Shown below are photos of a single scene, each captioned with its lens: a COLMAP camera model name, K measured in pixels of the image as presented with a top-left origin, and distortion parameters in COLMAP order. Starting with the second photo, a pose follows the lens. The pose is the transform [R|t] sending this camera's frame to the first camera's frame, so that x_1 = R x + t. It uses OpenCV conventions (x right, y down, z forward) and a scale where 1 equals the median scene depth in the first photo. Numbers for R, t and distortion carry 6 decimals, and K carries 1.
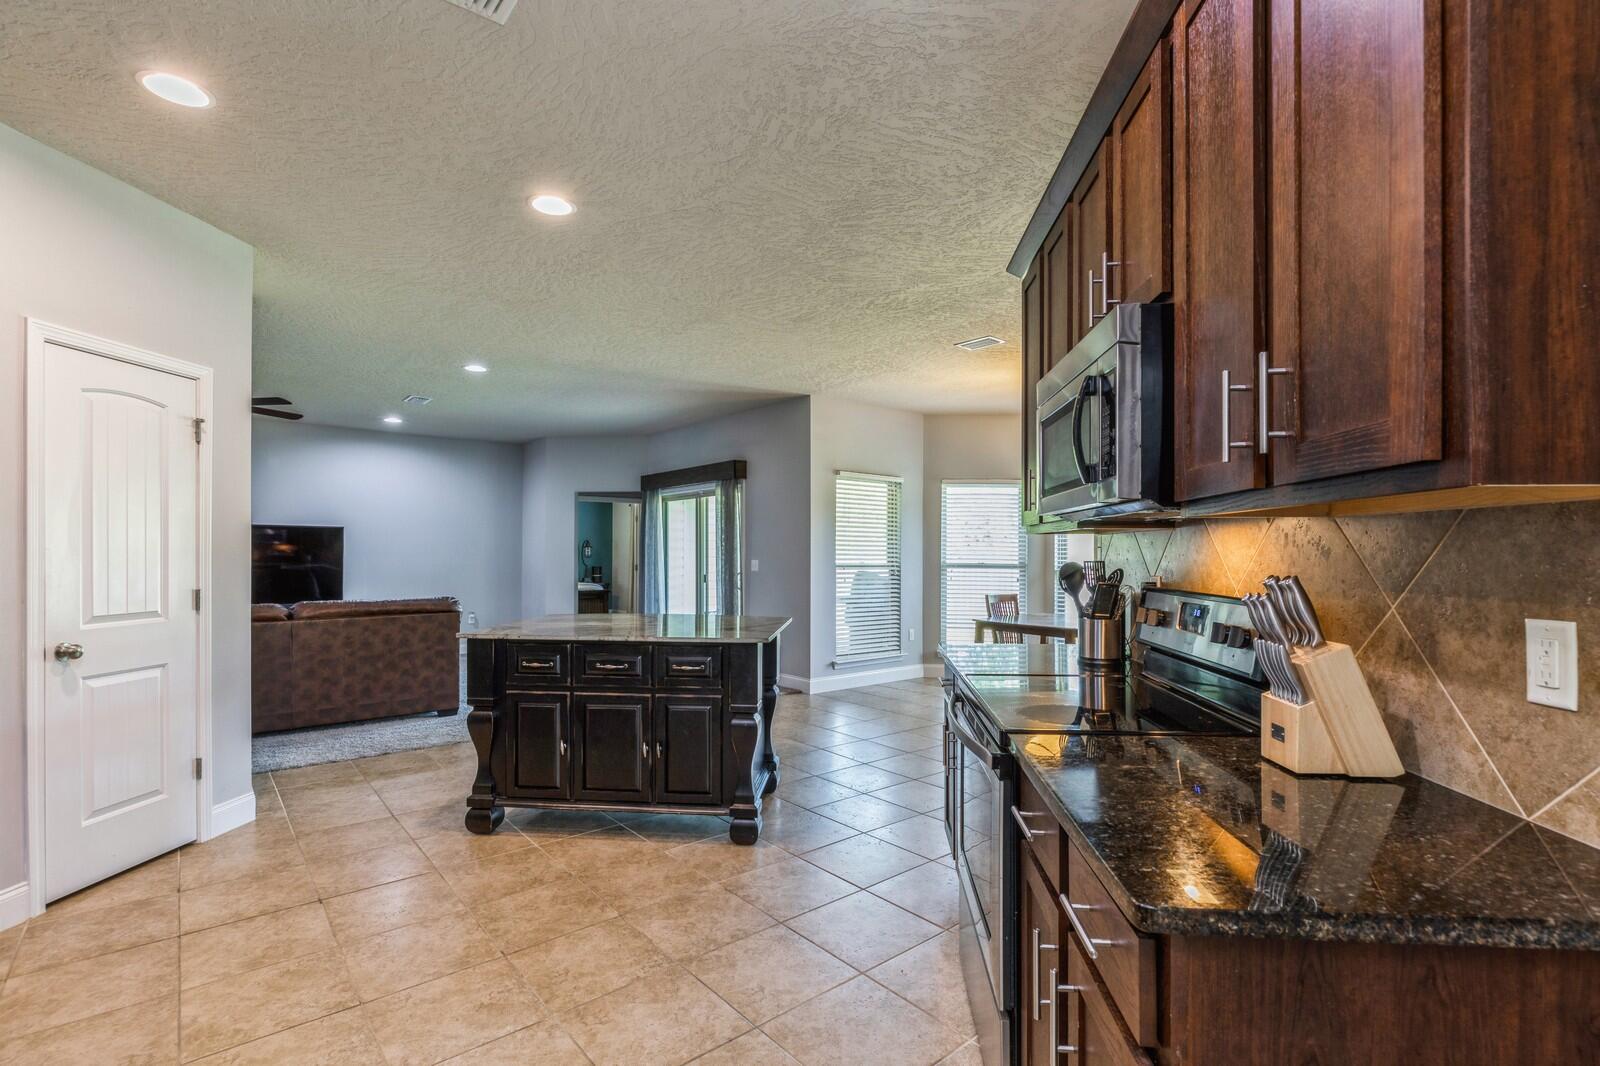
lens RADIAL K [[755.5, 0, 801.5], [0, 755.5, 551.4], [0, 0, 1]] dist [-0.004428, 0.000949]
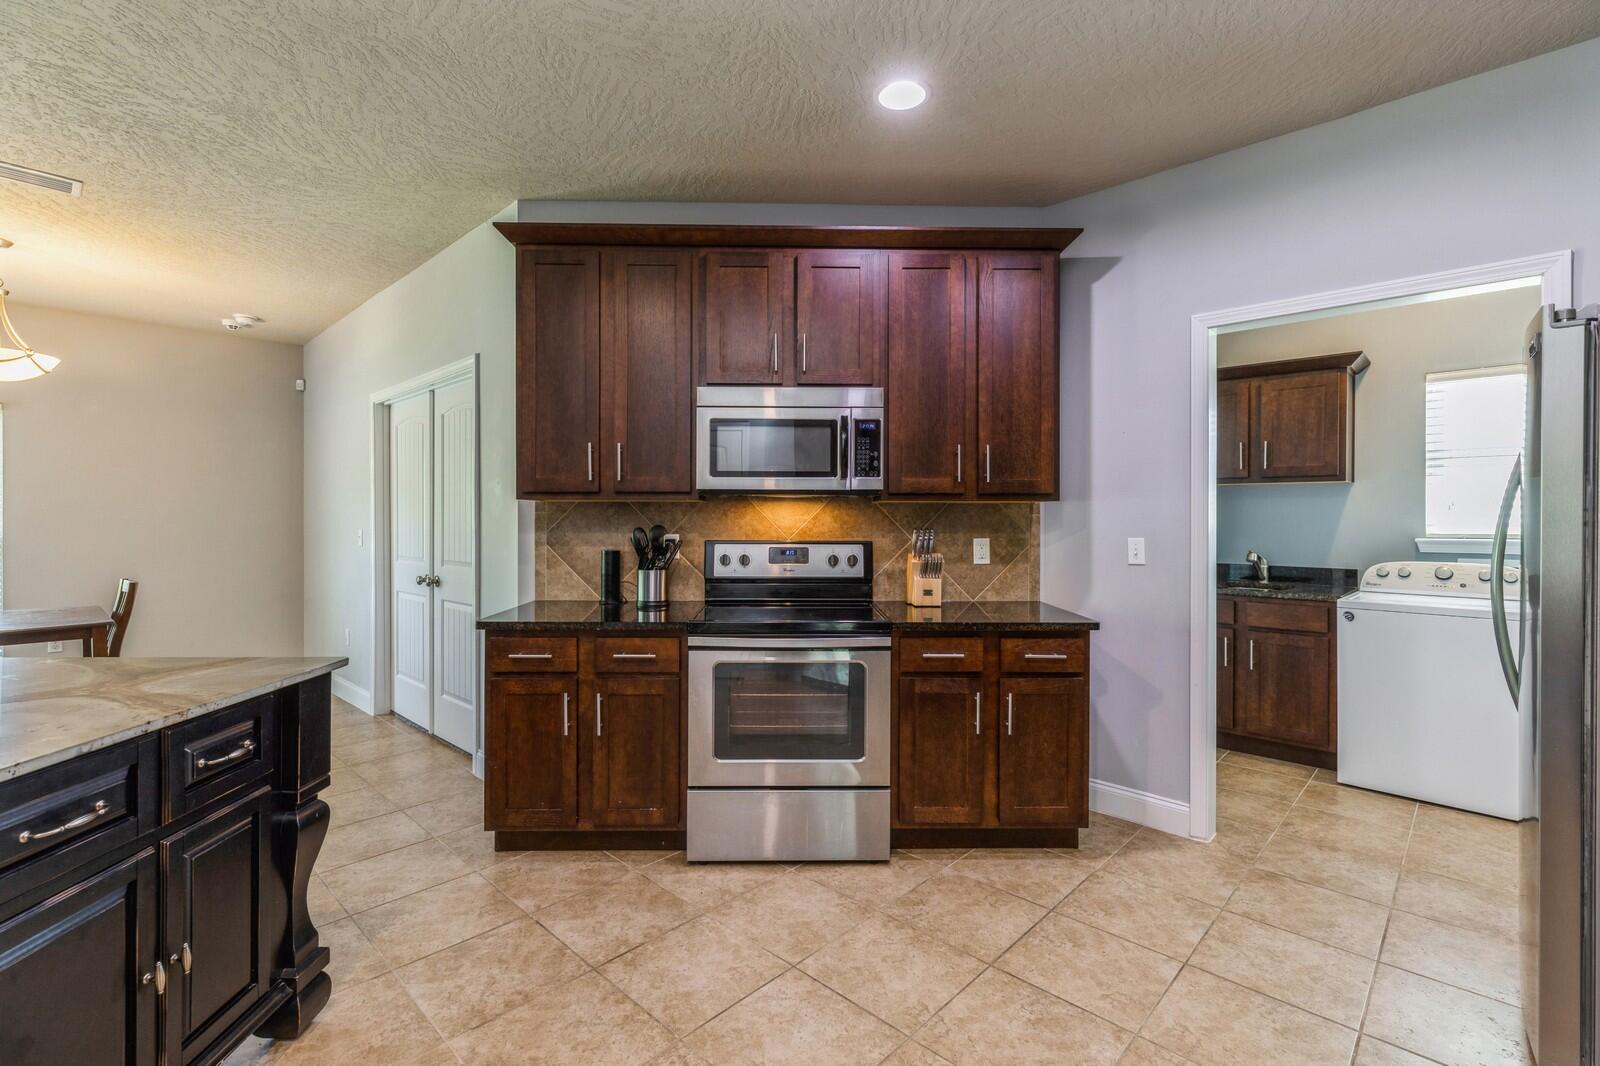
lens RADIAL K [[717.9, 0, 797.2], [0, 717.9, 519.8], [0, 0, 1]] dist [0.005576, -0.000885]
pose [[-0.114903, -0.005586, 0.993361, -0.550931], [-0.003852, 0.999979, 0.005177, -0.001162], [-0.993369, -0.003232, -0.114922, 0.578262]]
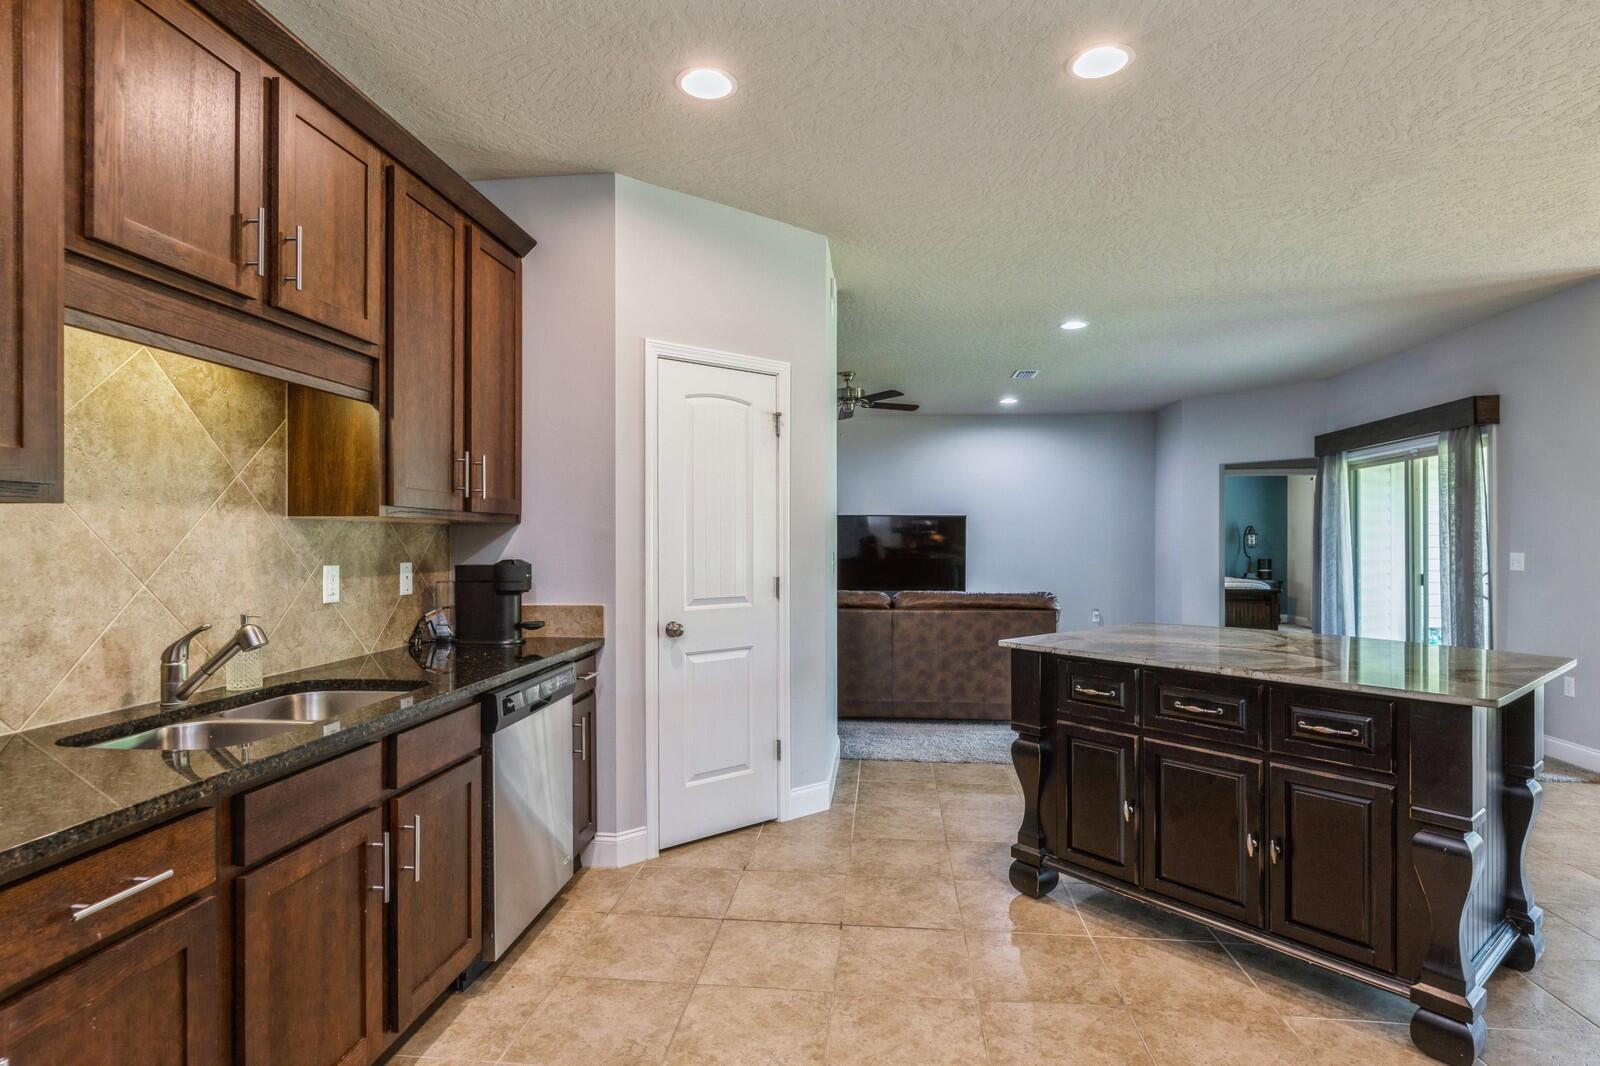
lens RADIAL K [[823.7, 0, 794.6], [0, 823.7, 538.1], [0, 0, 1]] dist [0.001608, -0.001142]
pose [[0.693645, -0.003743, -0.720308, 0.027027], [0.001923, 0.999993, -0.003345, 0.000426], [0.720315, 0.000936, 0.693647, 0.189904]]
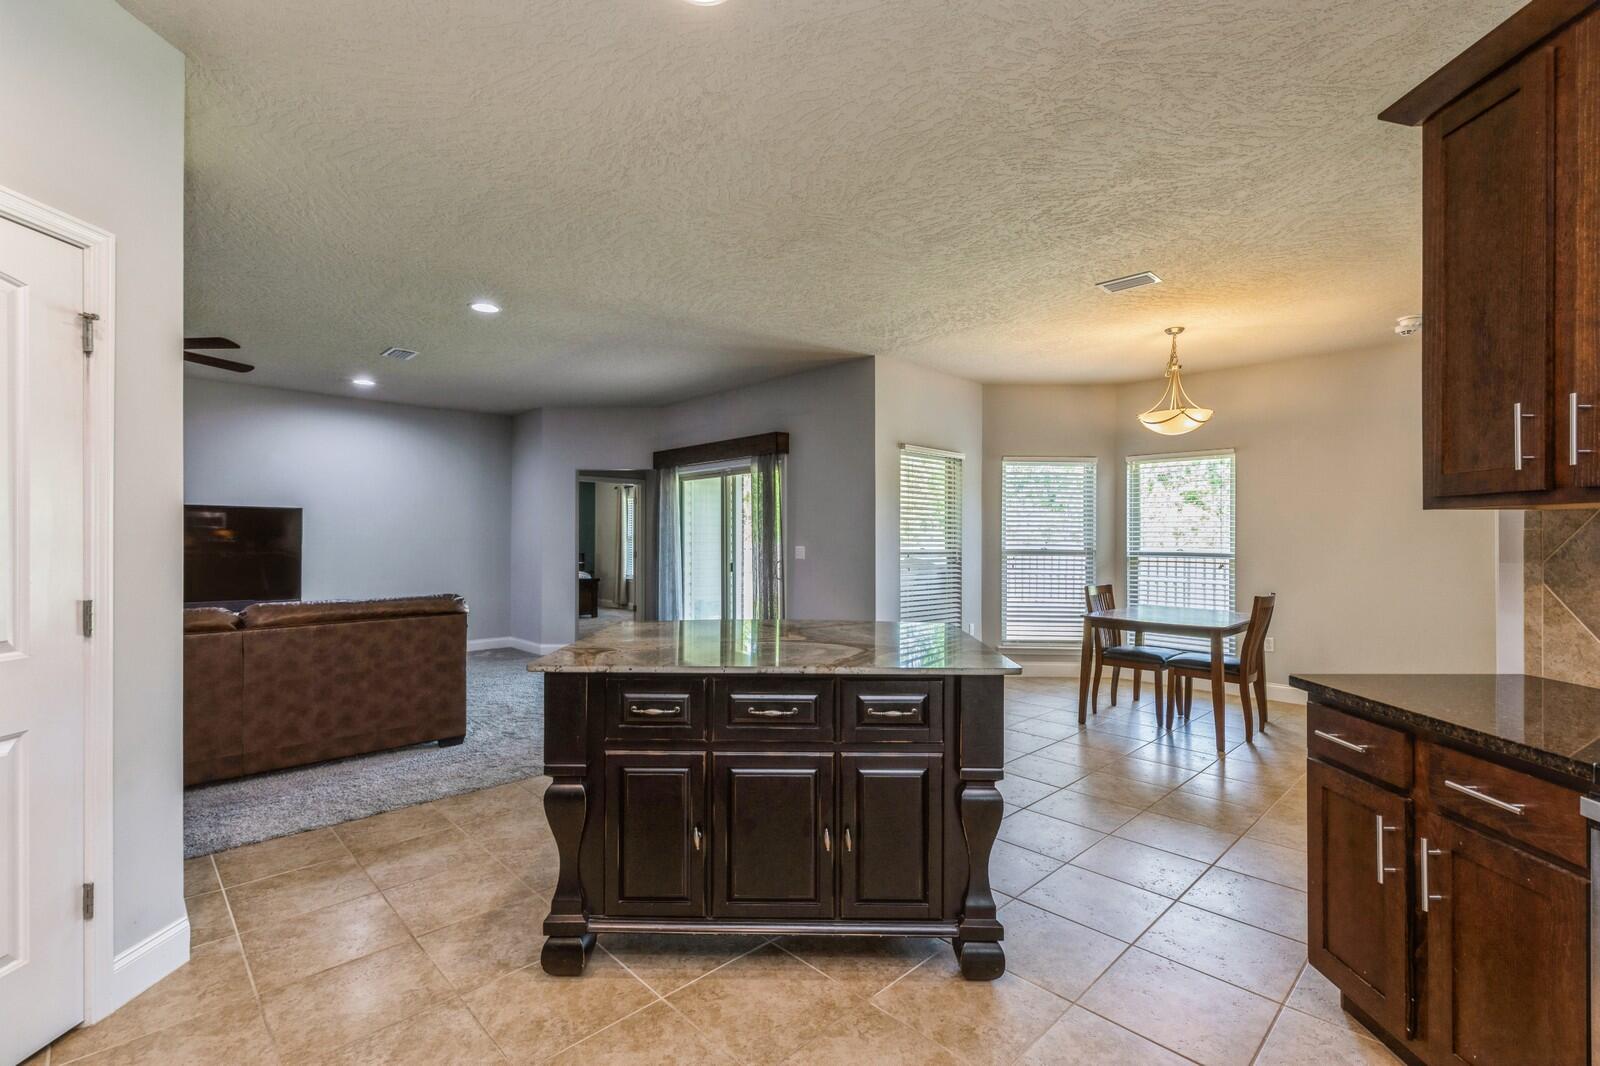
lens RADIAL K [[717.9, 0, 801.6], [0, 717.9, 536.7], [0, 0, 1]] dist [0.005576, -0.000885]
pose [[0.997016, -0.001117, 0.077193, -0.233316], [0.001168, 0.999999, -0.000615, 0.000970], [-0.077192, 0.000704, 0.997016, 0.320987]]
